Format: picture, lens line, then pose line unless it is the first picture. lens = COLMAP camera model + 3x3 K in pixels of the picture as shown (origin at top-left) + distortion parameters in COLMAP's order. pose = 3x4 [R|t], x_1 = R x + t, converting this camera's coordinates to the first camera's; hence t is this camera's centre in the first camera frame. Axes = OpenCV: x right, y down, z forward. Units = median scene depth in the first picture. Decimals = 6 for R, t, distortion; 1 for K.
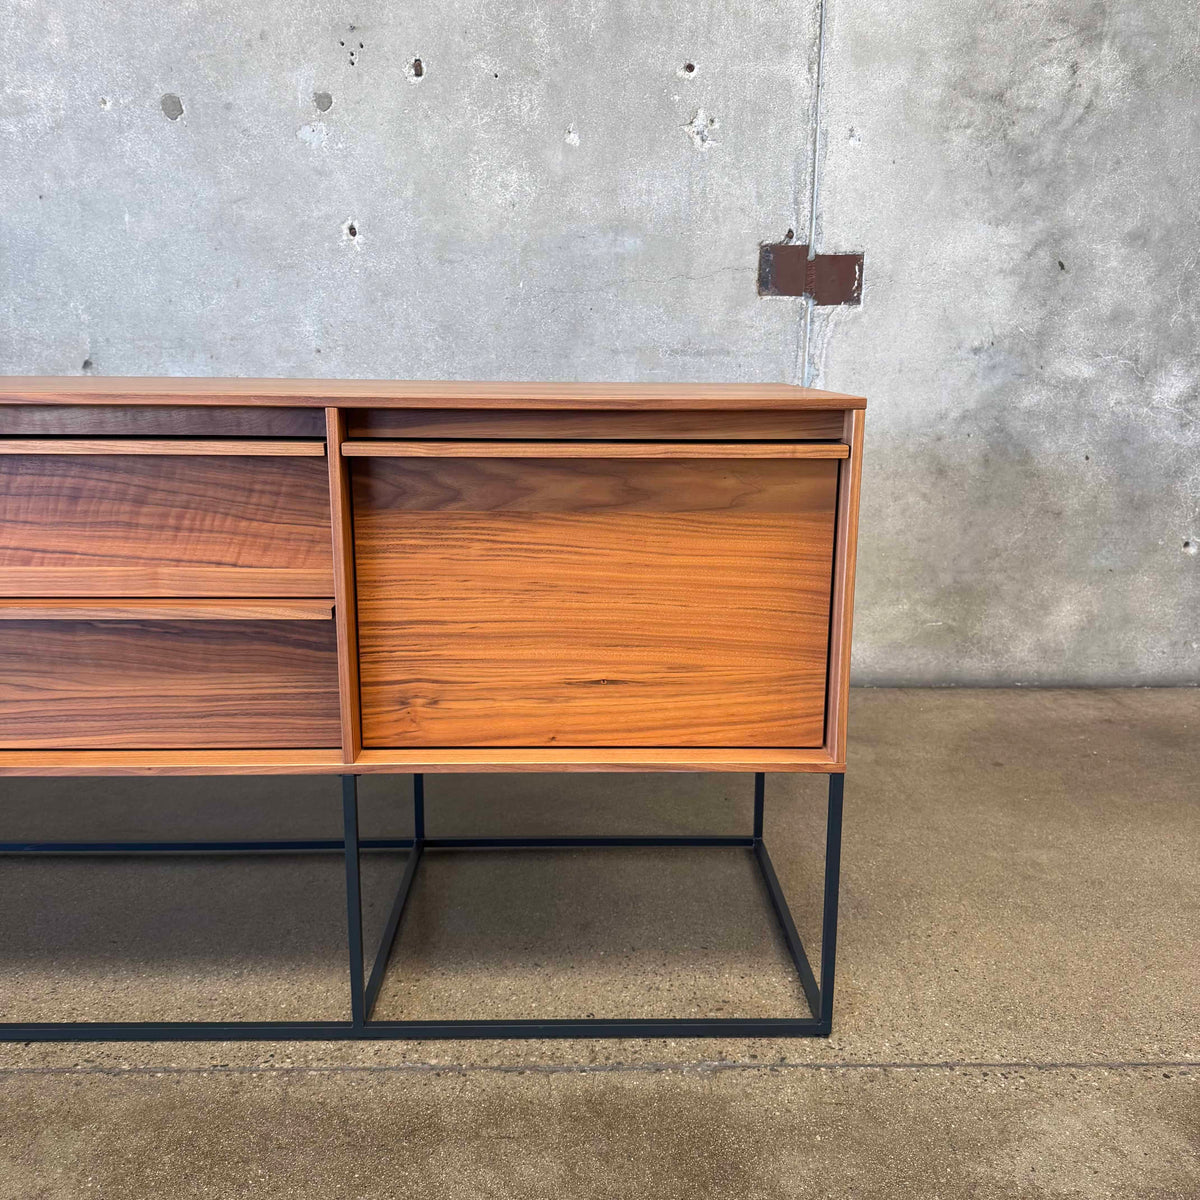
lens RADIAL K [[1113.3, 0, 599.5], [0, 1113.3, 600.8], [0, 0, 1]] dist [0.149709, -0.312289]
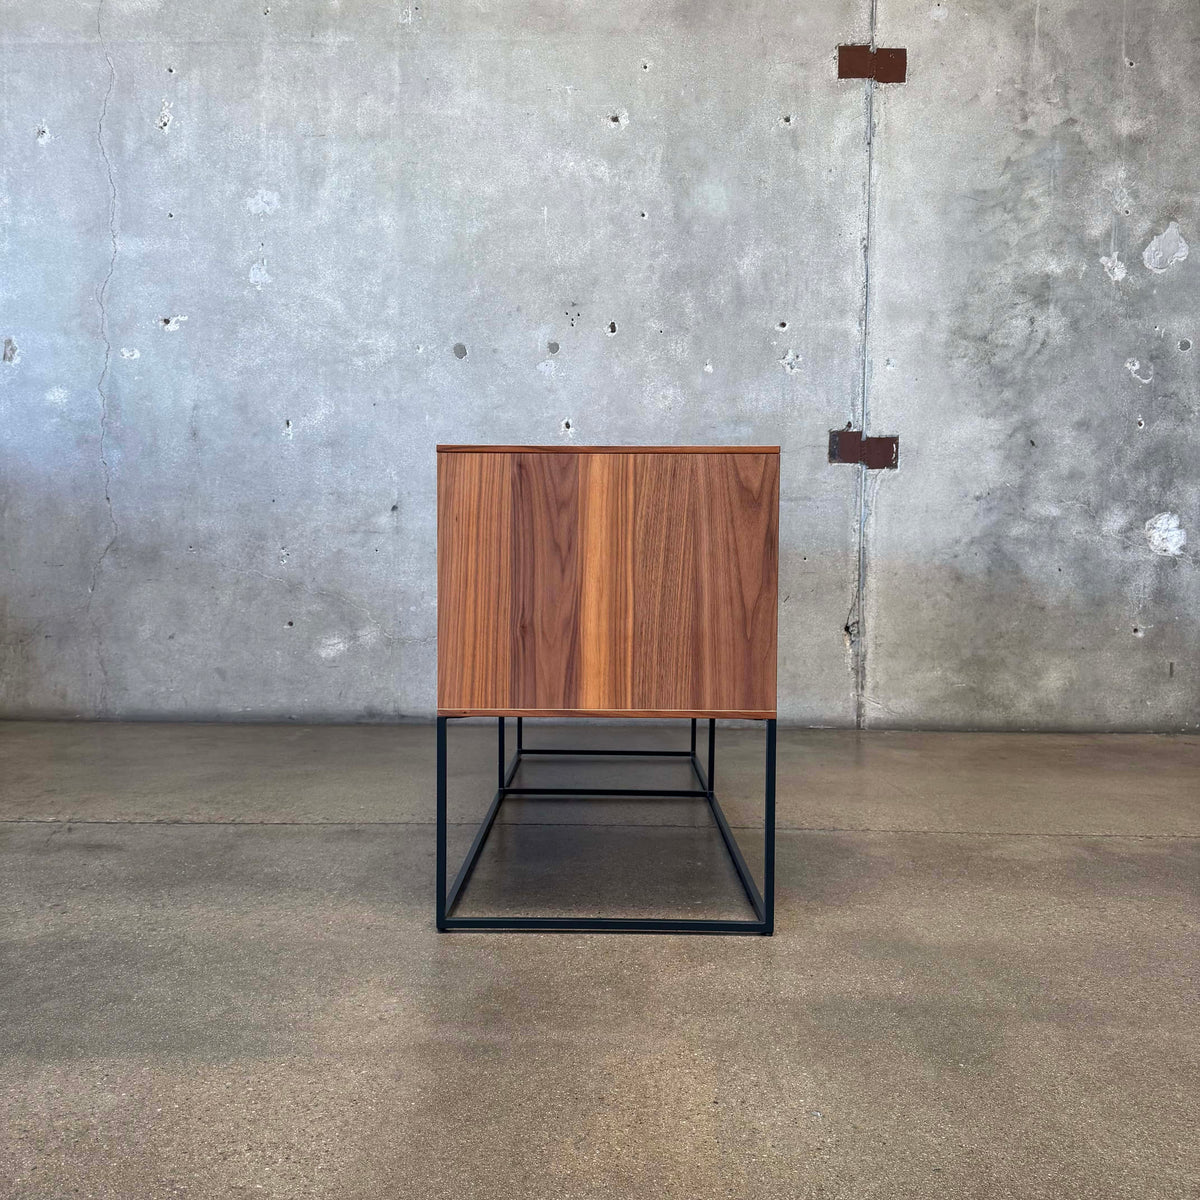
lens RADIAL K [[1107.3, 0, 595.0], [0, 1107.3, 608.7], [0, 0, 1]] dist [0.179953, -0.389287]
pose [[0.998891, 0.003201, -0.046972, -0.106721], [-0.011741, 0.983100, -0.182694, 0.208297], [0.045593, 0.183043, 0.982047, -0.477240]]
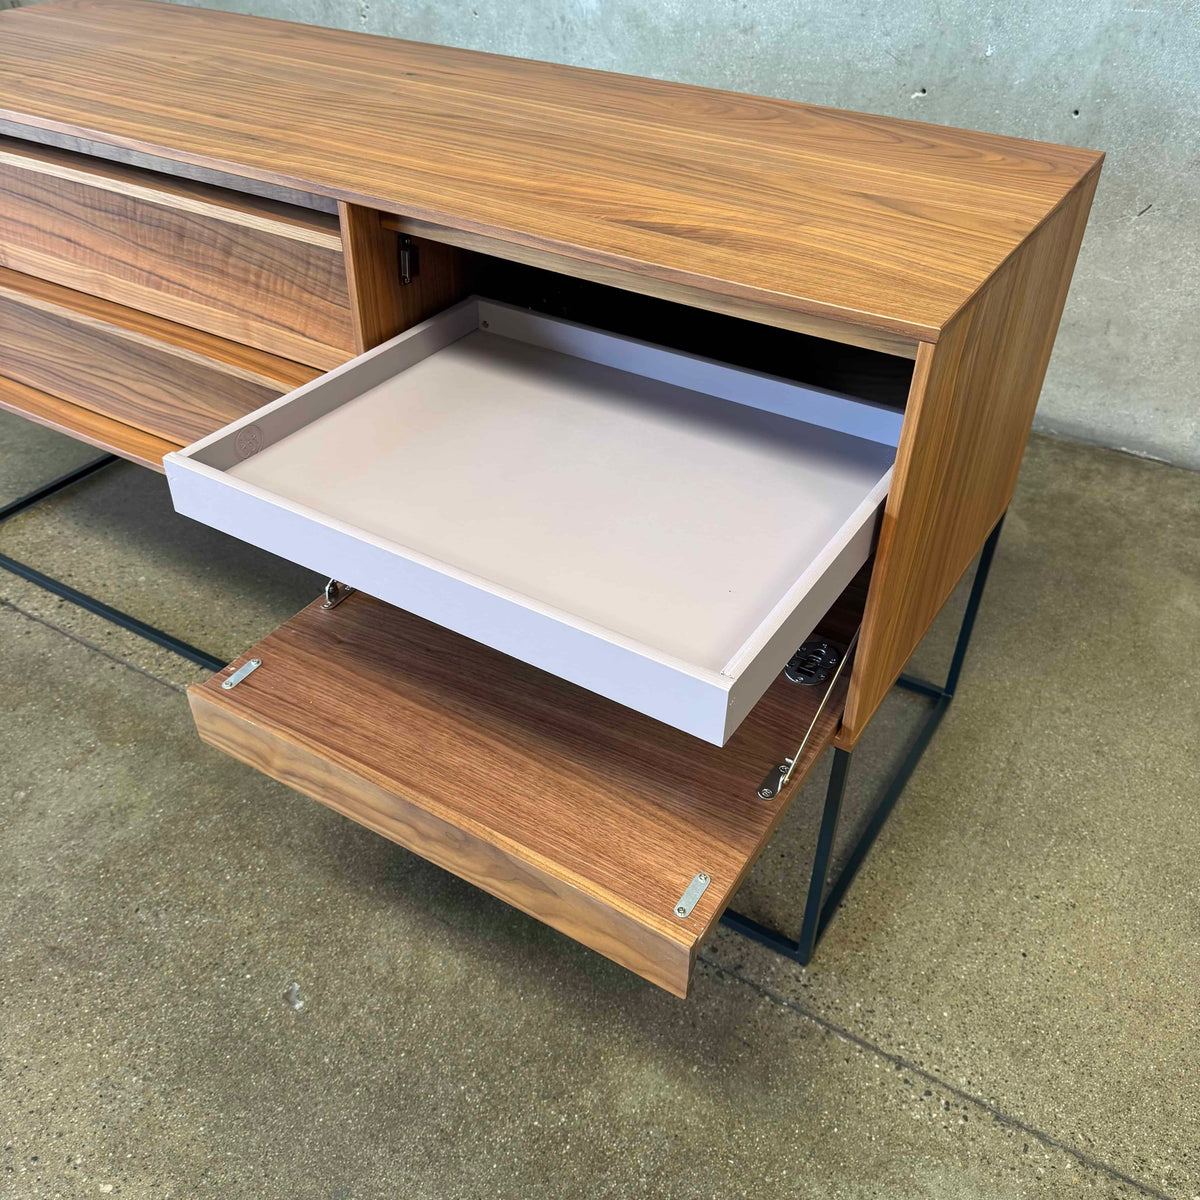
lens RADIAL K [[1126.4, 0, 600.6], [0, 1126.4, 609.3], [0, 0, 1]] dist [0.039076, -0.068114]
pose [[0.842928, 0.333094, -0.422517, 0.193873], [-0.129896, 0.888071, 0.440973, -0.144312], [0.522110, -0.316825, 0.791848, 0.146677]]
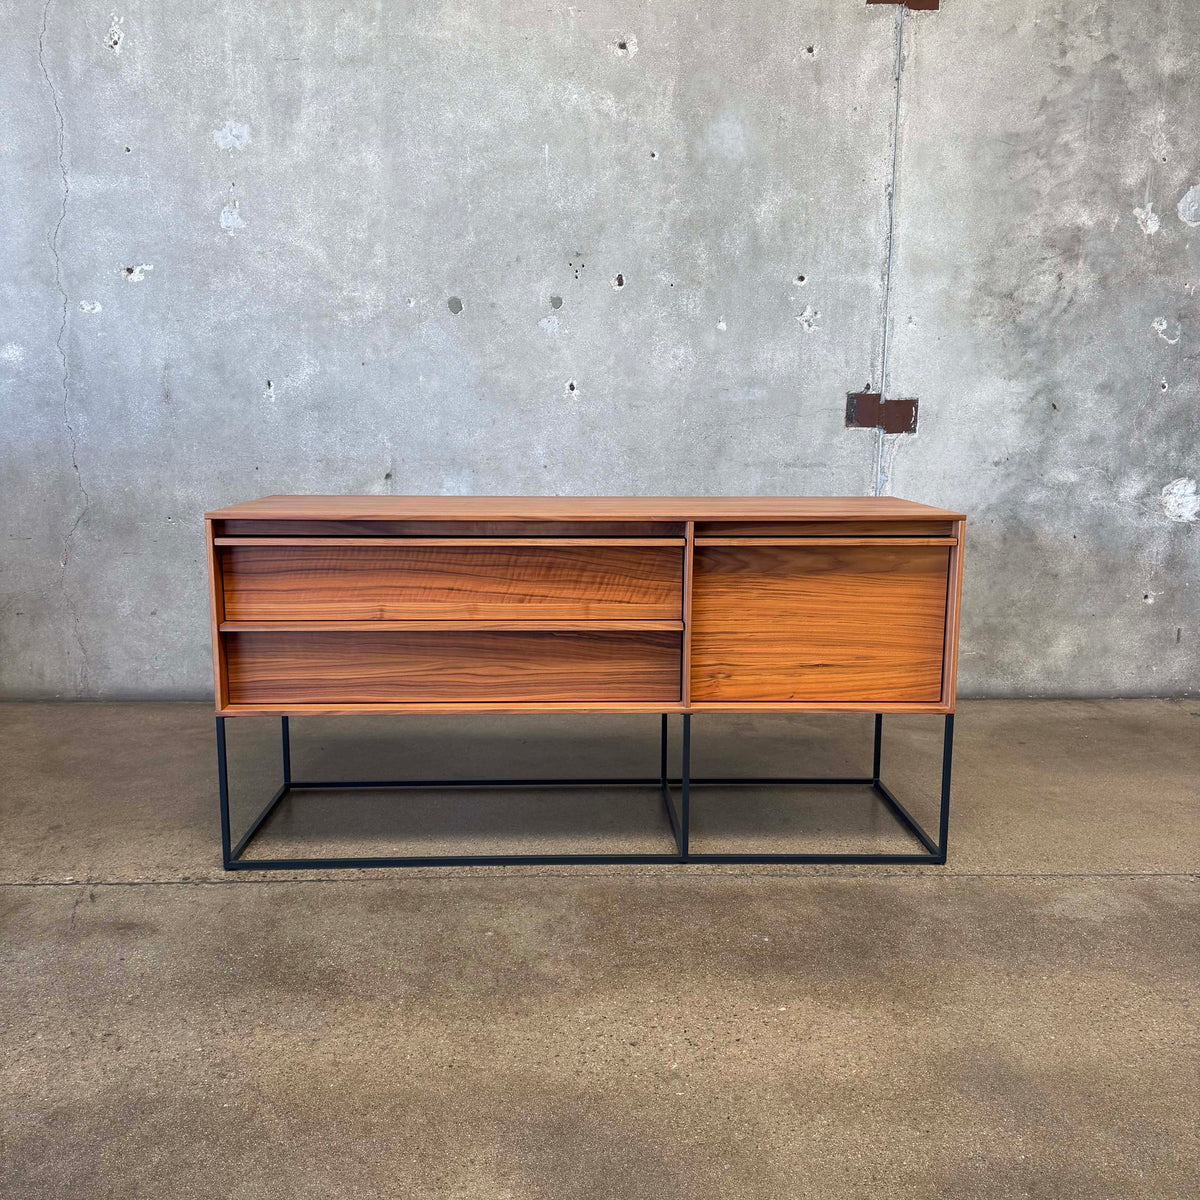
lens RADIAL K [[1104.7, 0, 598.1], [0, 1104.7, 604.0], [0, 0, 1]] dist [0.163730, -0.335113]
pose [[0.999939, -0.003206, 0.010590, -0.200859], [0.003783, 0.998479, -0.055006, 0.037309], [-0.010398, 0.055043, 0.998430, -0.439507]]
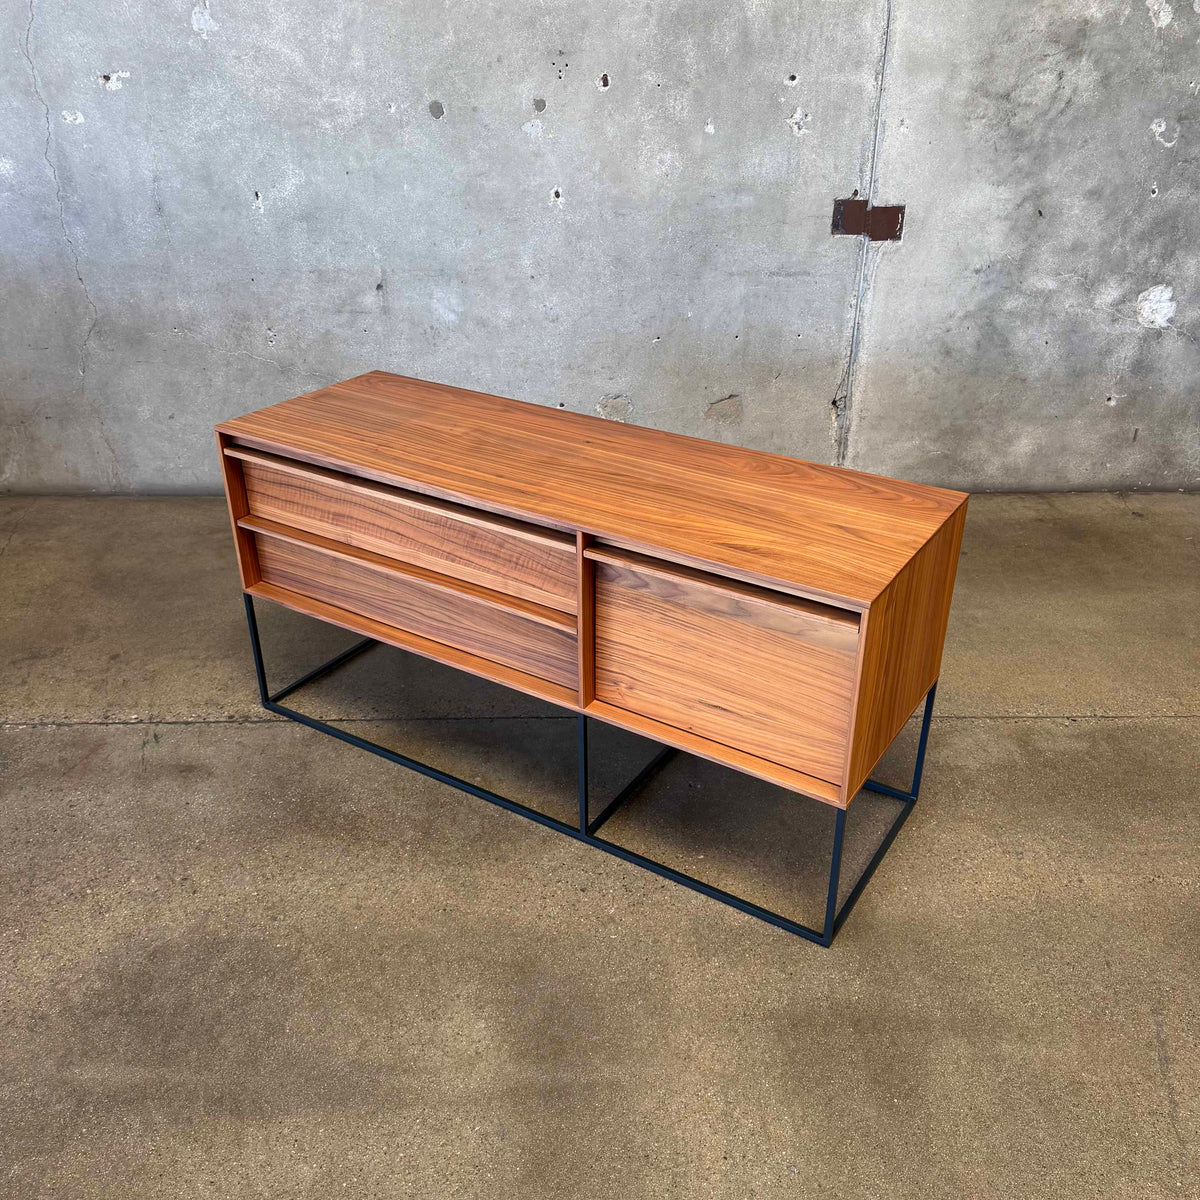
lens RADIAL K [[1116.3, 0, 597.7], [0, 1116.3, 599.5], [0, 0, 1]] dist [0.066172, -0.110706]
pose [[0.999925, -0.000858, -0.012200, -0.148633], [0.004014, 0.965310, 0.261075, -0.200235], [0.011553, -0.261105, 0.965241, -0.550937]]
